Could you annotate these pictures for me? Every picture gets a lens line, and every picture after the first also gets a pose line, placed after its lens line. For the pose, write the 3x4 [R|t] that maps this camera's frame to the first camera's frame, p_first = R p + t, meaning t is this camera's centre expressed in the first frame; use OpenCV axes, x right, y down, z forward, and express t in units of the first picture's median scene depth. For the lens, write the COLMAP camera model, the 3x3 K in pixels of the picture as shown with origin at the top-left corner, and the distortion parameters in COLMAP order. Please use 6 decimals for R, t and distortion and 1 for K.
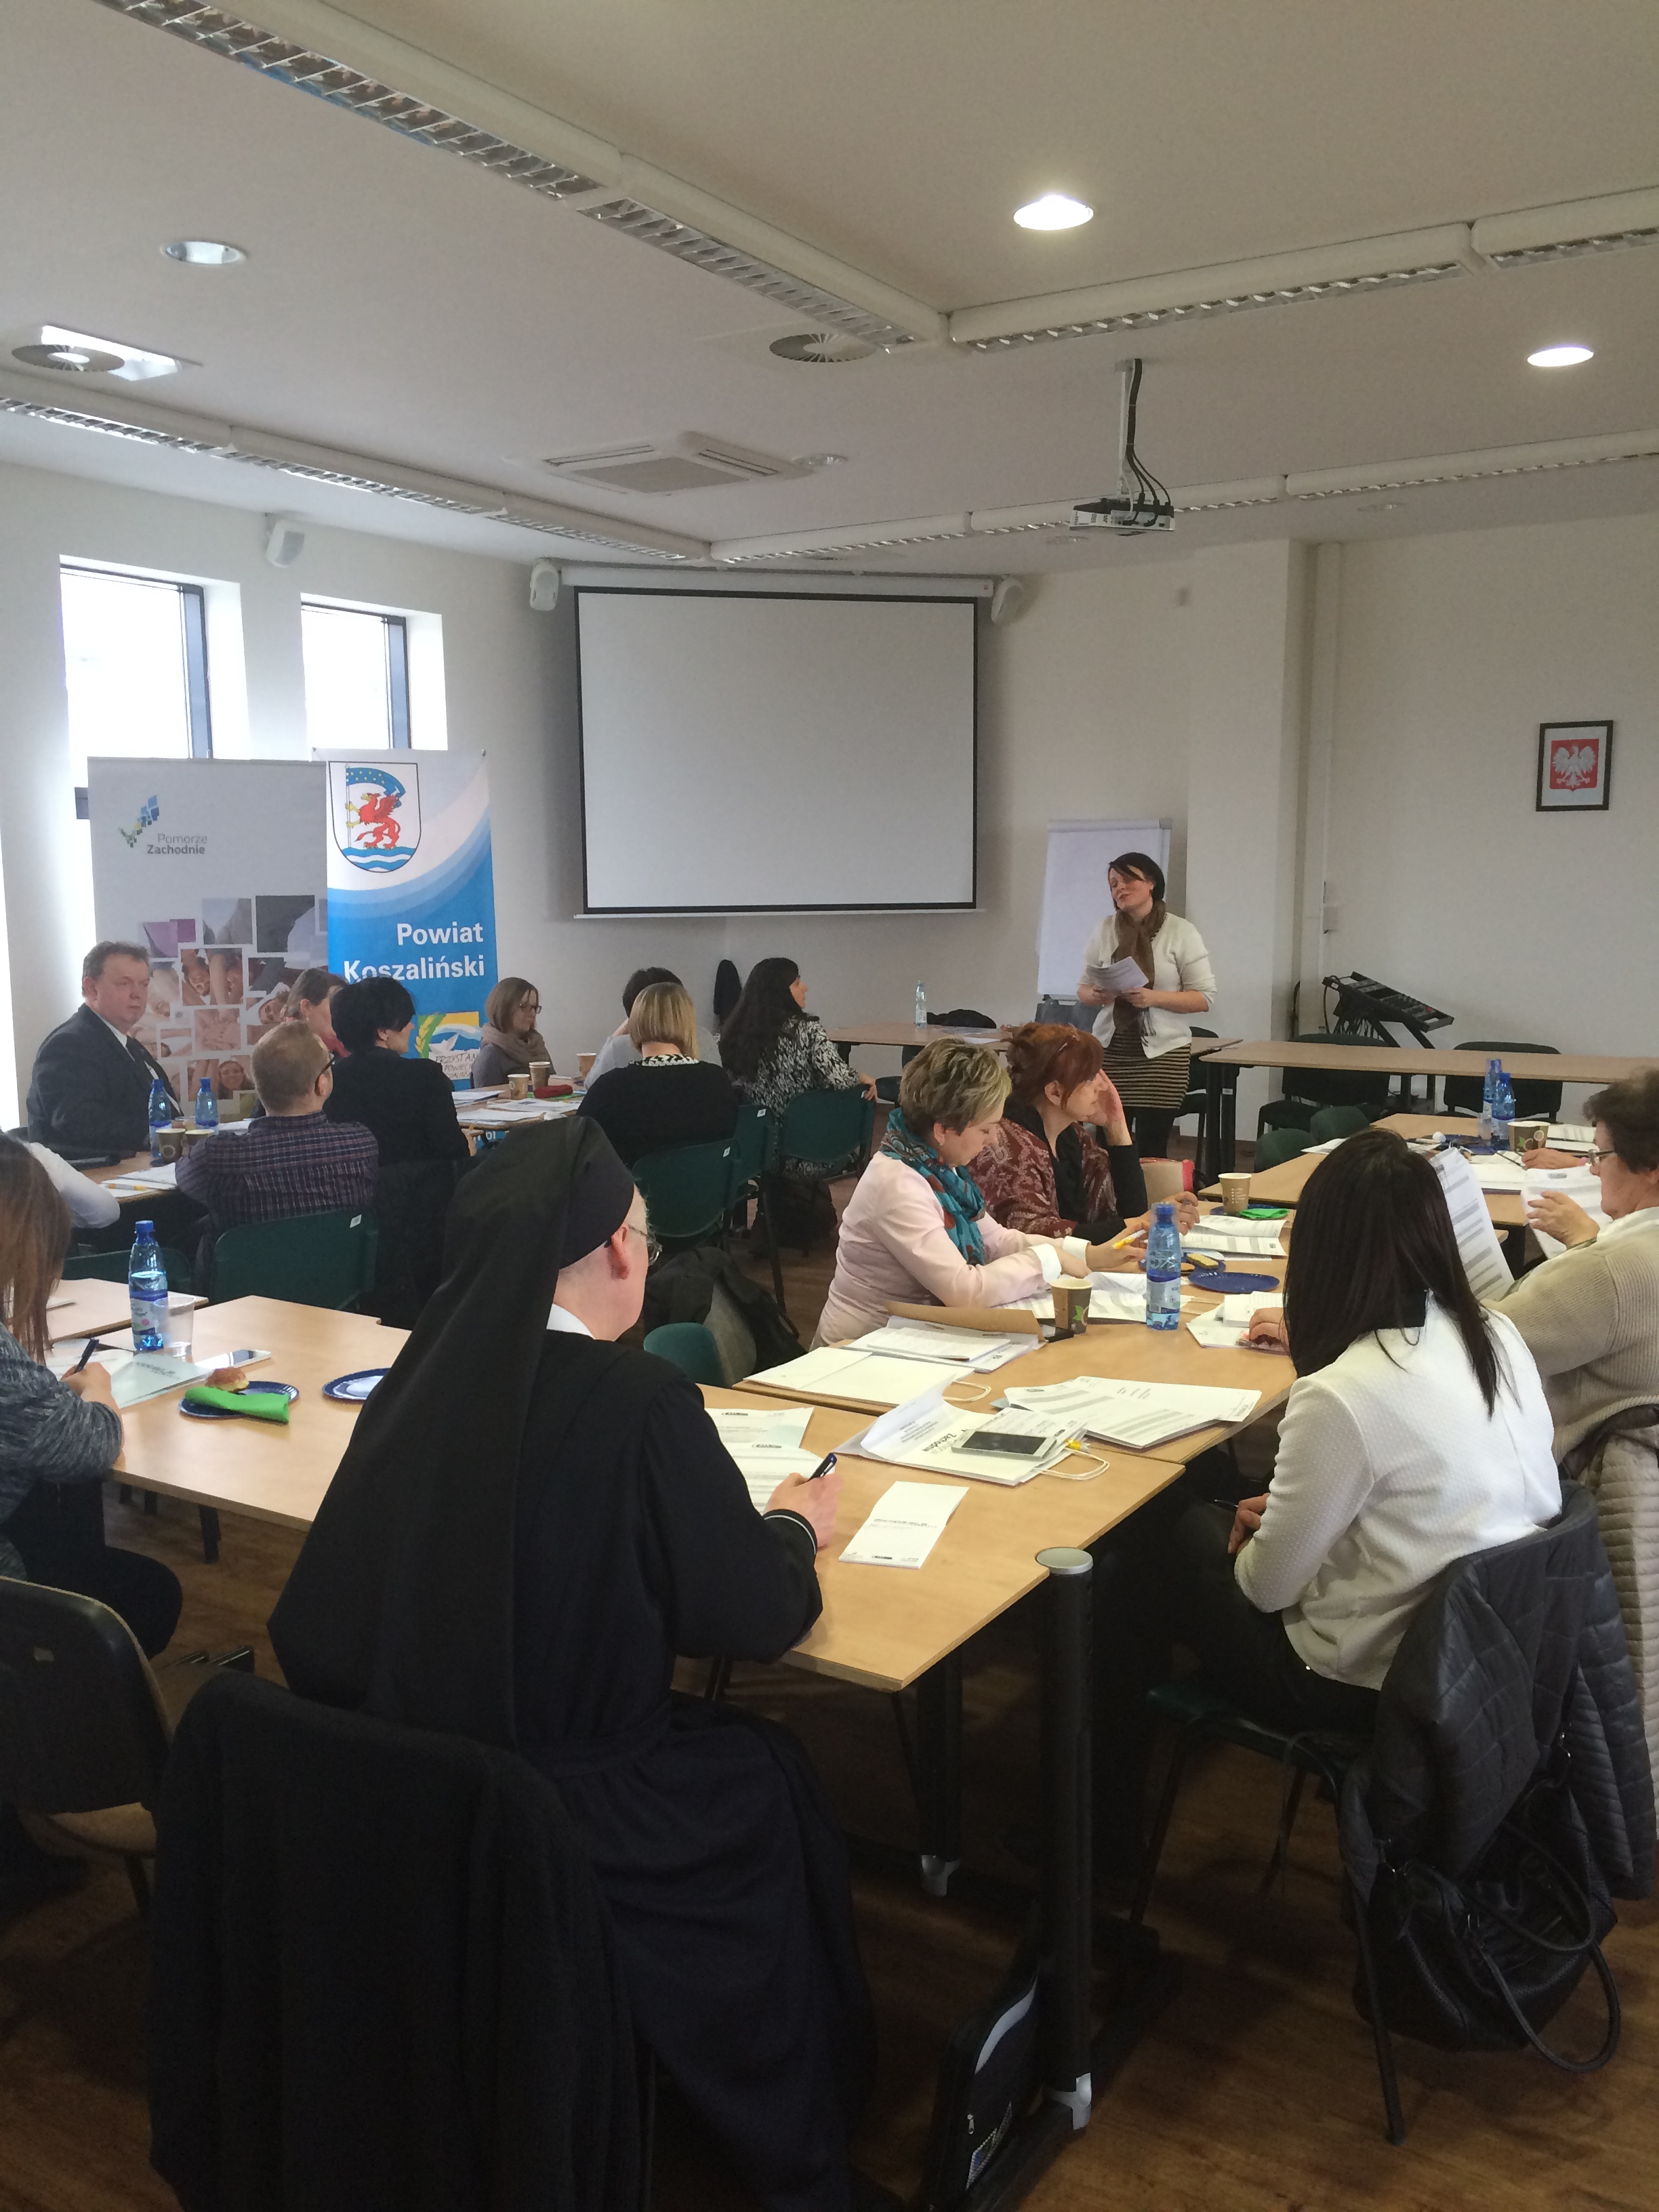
lens RADIAL K [[1899.7, 0, 827.5], [0, 1899.7, 1118.4], [0, 0, 1]] dist [0.174612, -0.255839]
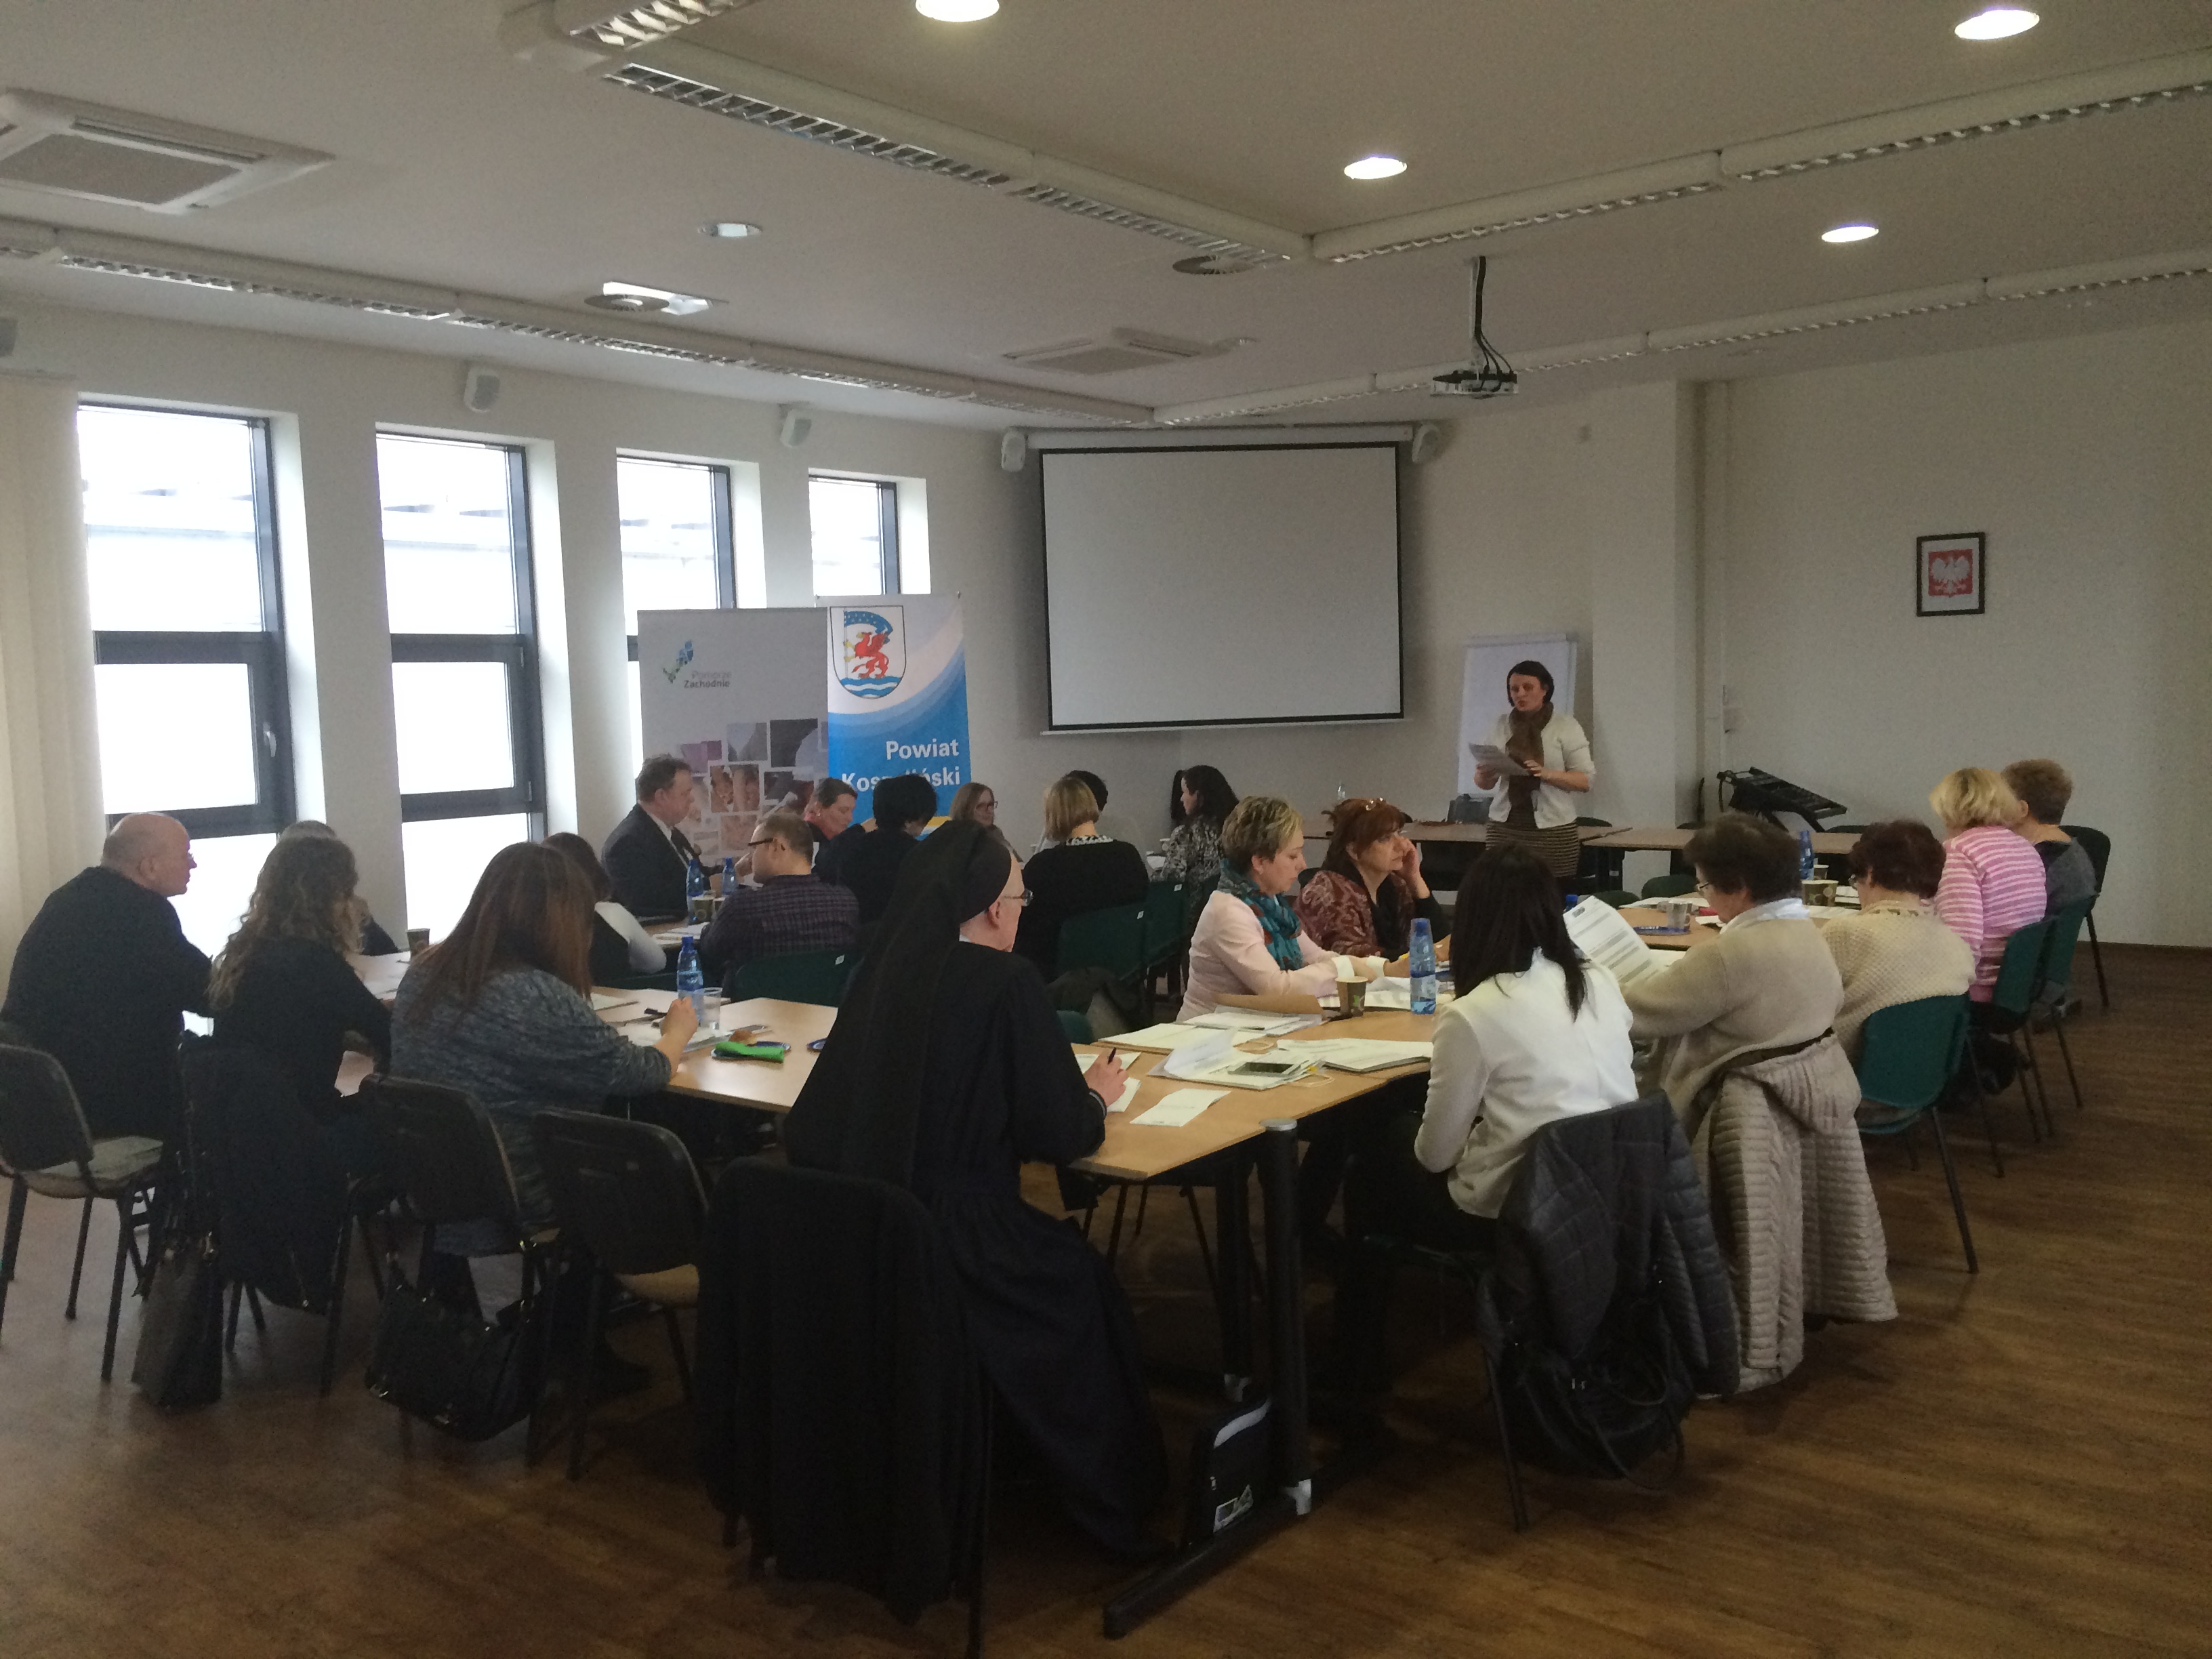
lens RADIAL K [[1888.7, 0, 1106.0], [0, 1888.7, 829.5], [0, 0, 1]] dist [0.182449, -0.273395]
pose [[0.993223, -0.016147, -0.115096, 0.046115], [0.009424, 0.998230, -0.058724, 0.024011], [0.115841, 0.057242, 0.991617, -0.144293]]
